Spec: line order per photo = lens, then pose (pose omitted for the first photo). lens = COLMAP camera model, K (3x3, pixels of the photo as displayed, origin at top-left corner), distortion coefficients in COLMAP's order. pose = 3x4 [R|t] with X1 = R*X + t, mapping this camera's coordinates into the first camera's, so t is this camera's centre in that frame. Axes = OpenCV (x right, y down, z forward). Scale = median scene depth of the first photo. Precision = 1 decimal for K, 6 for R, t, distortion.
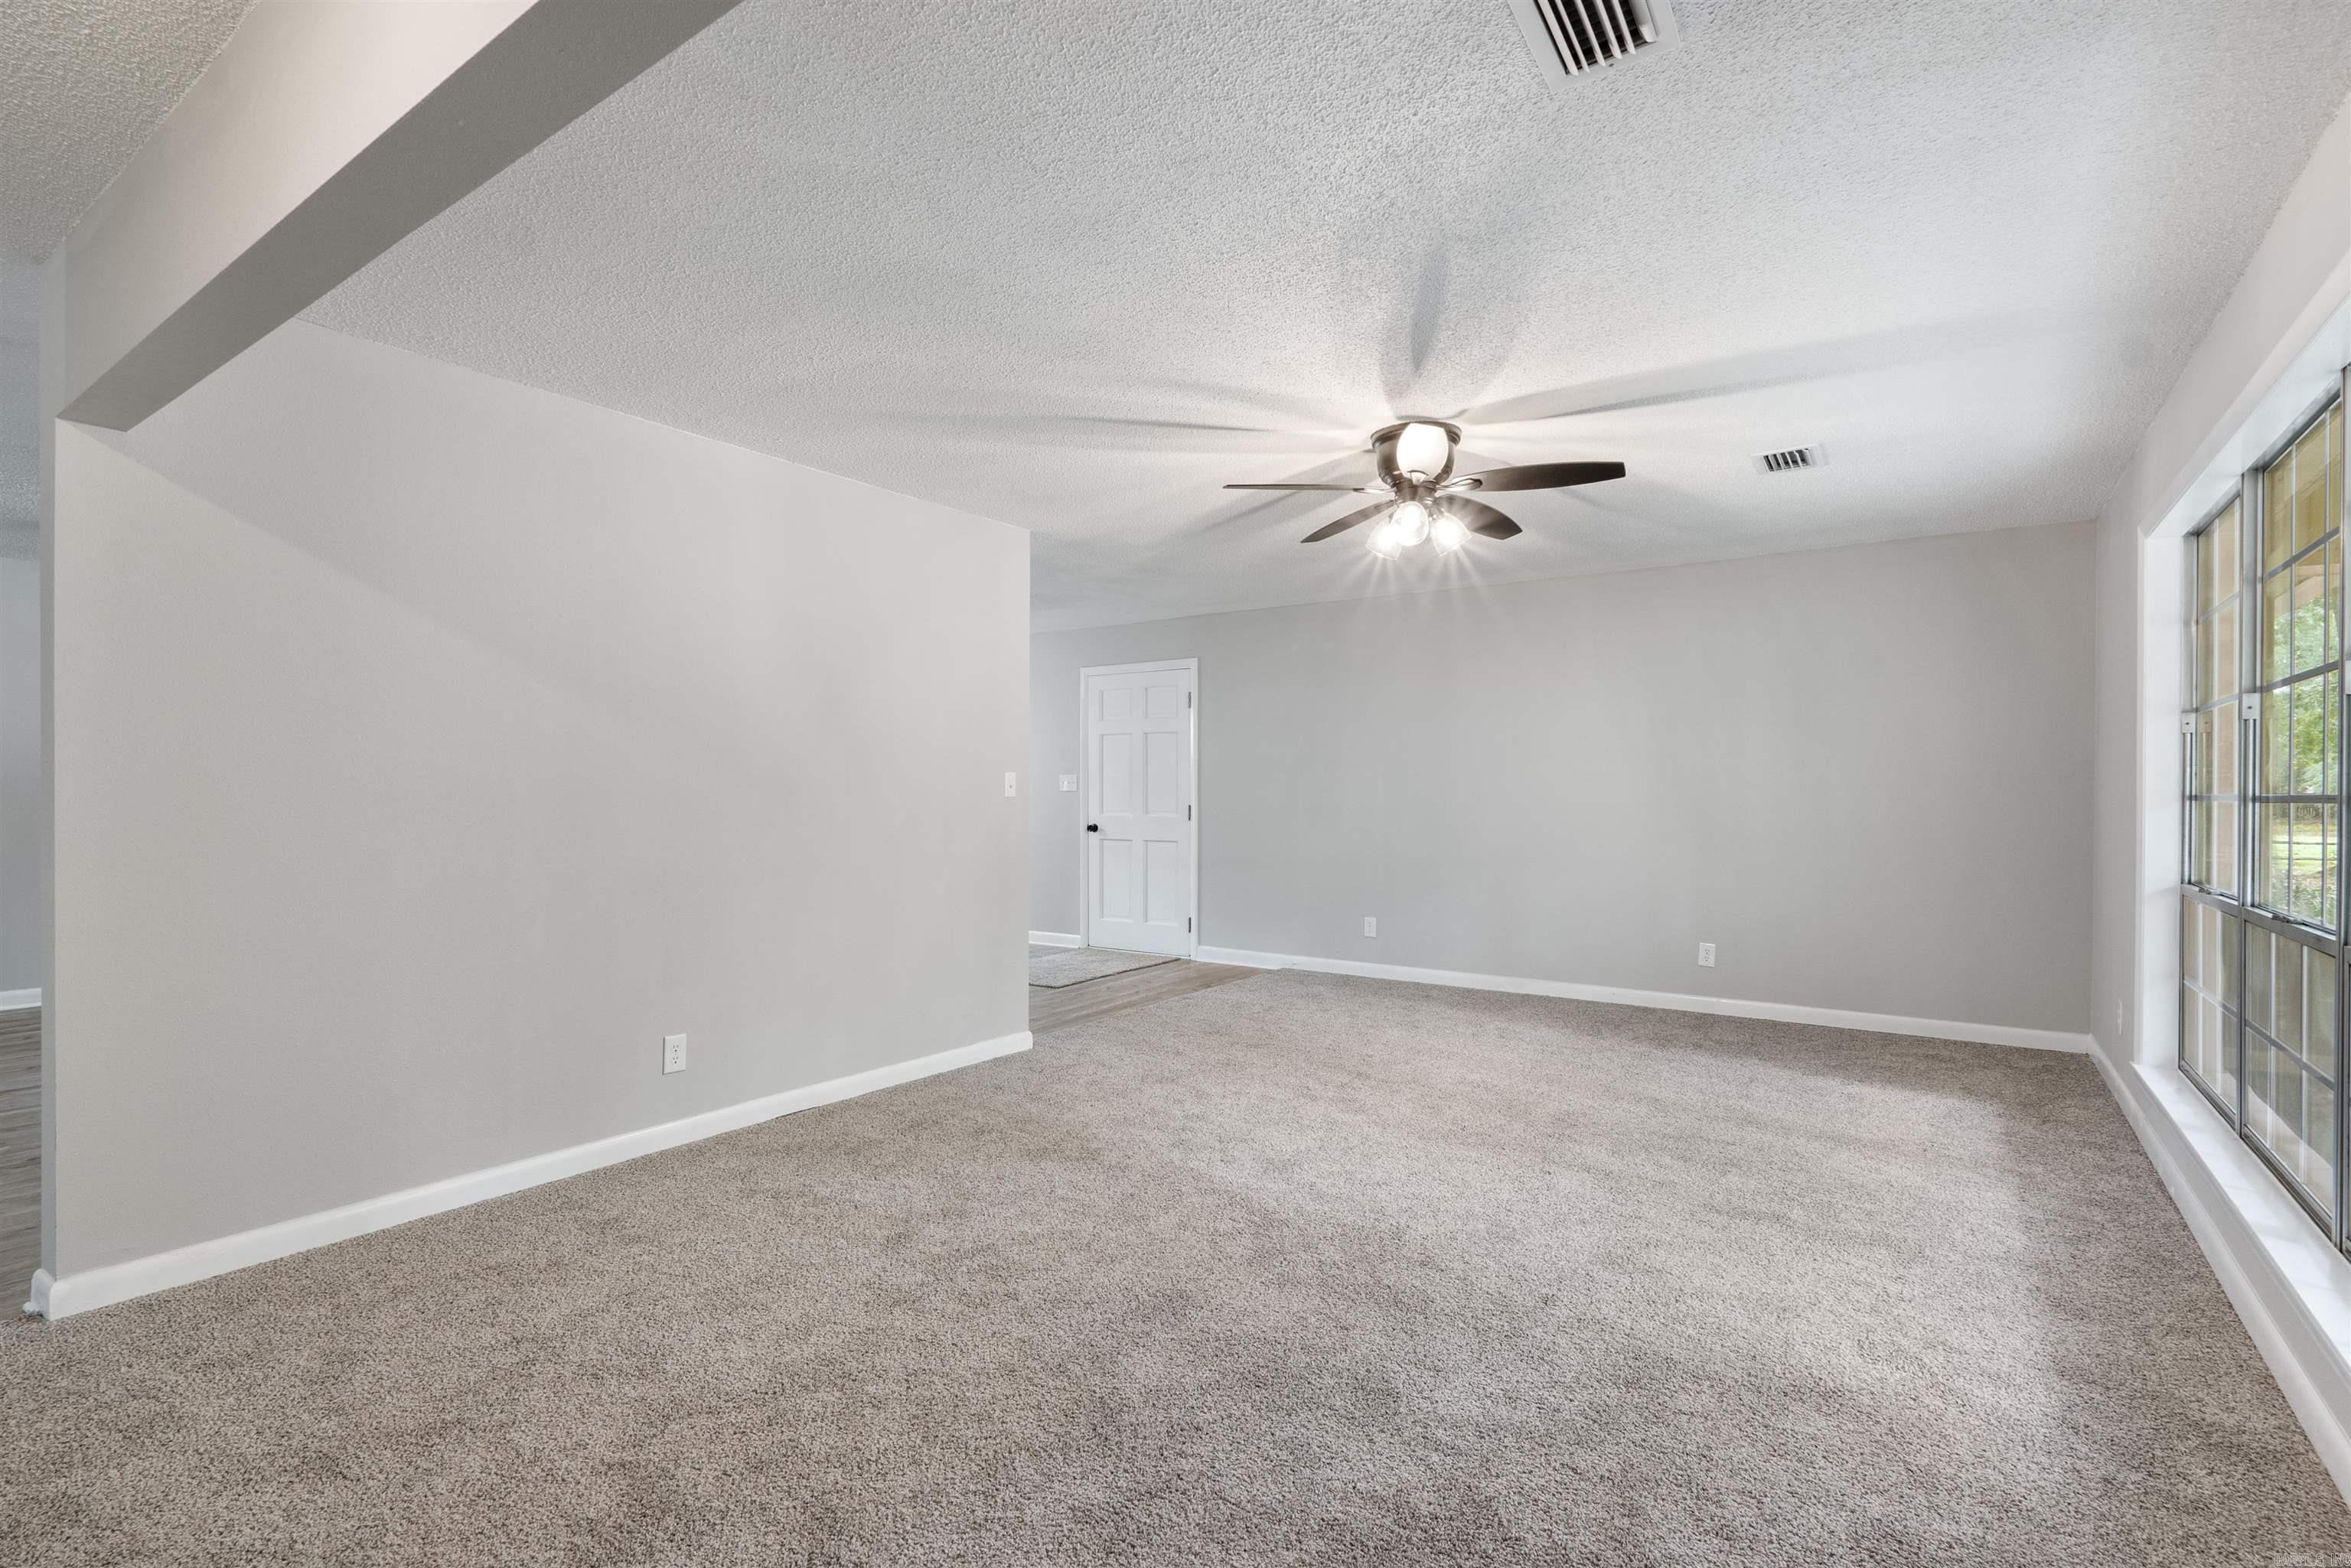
lens RADIAL K [[1089.1, 0, 1155.6], [0, 1089.1, 787.2], [0, 0, 1]] dist [-0.008532, 0.000280]
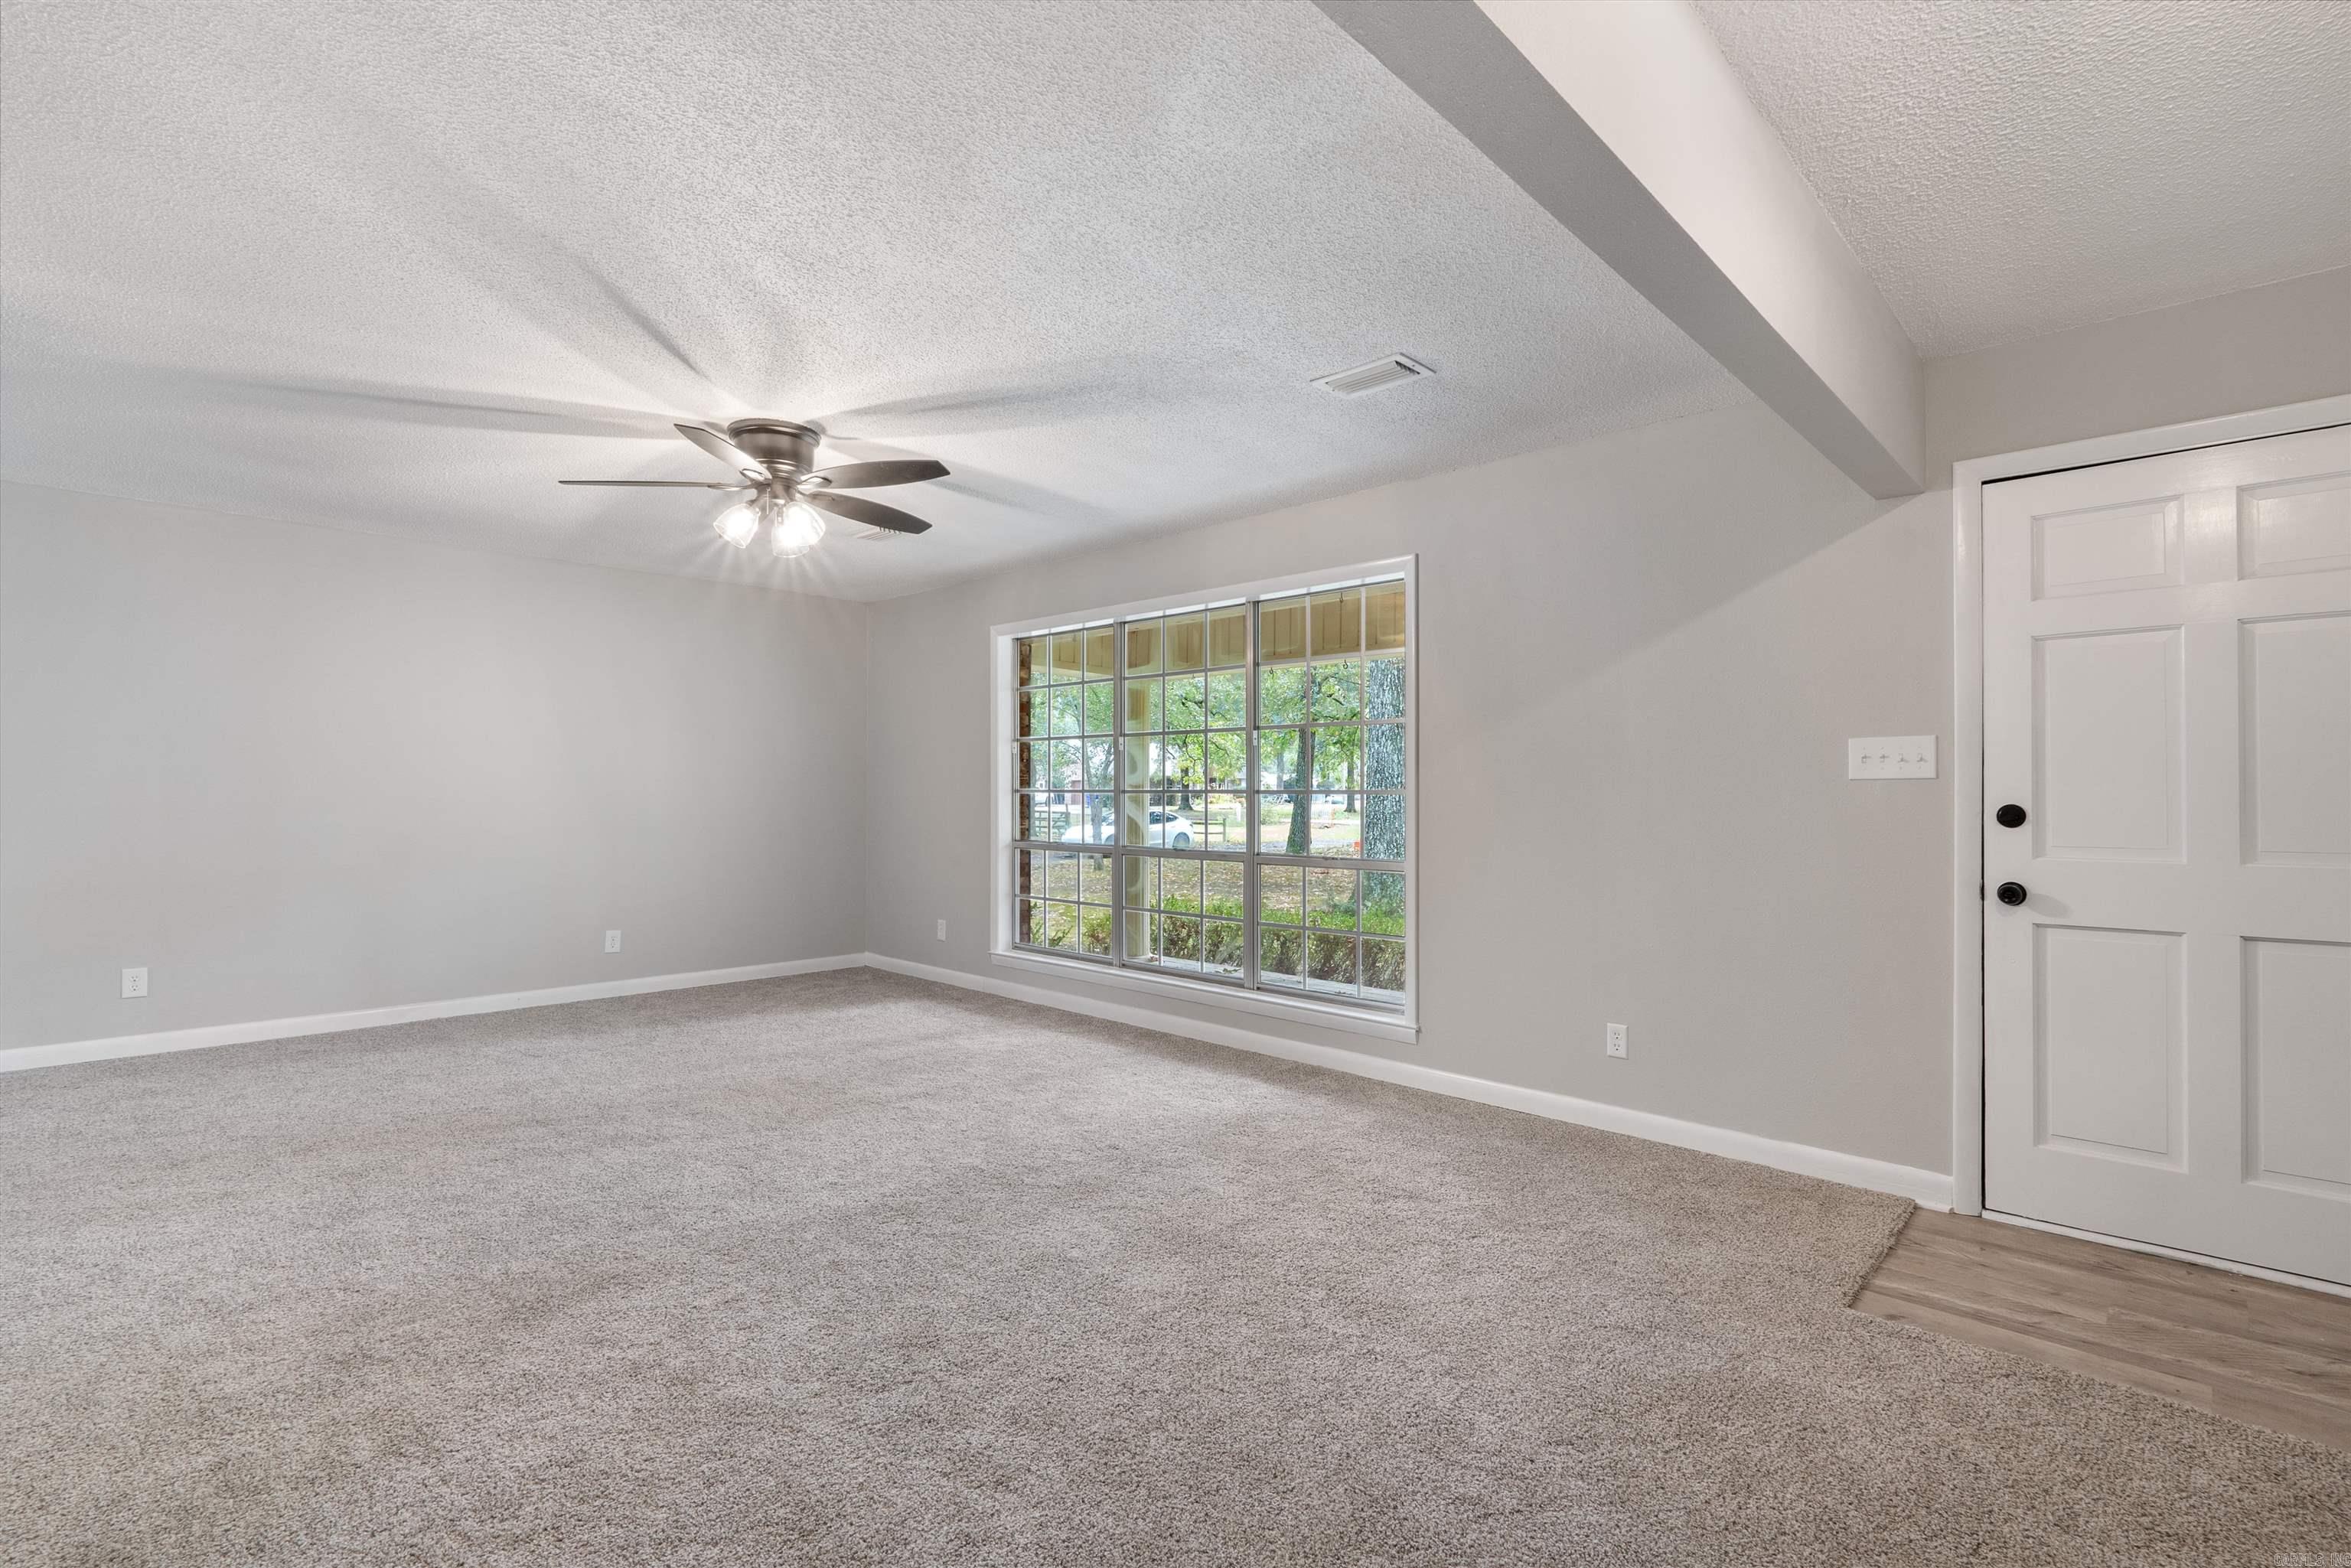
lens RADIAL K [[1089.1, 0, 1165.6], [0, 1089.1, 798.0], [0, 0, 1]] dist [-0.008532, 0.000280]
pose [[0.157541, -0.010212, 0.987460, -0.737762], [-0.008973, 0.999890, 0.011772, -0.001964], [-0.987472, -0.010715, 0.157432, 0.510696]]
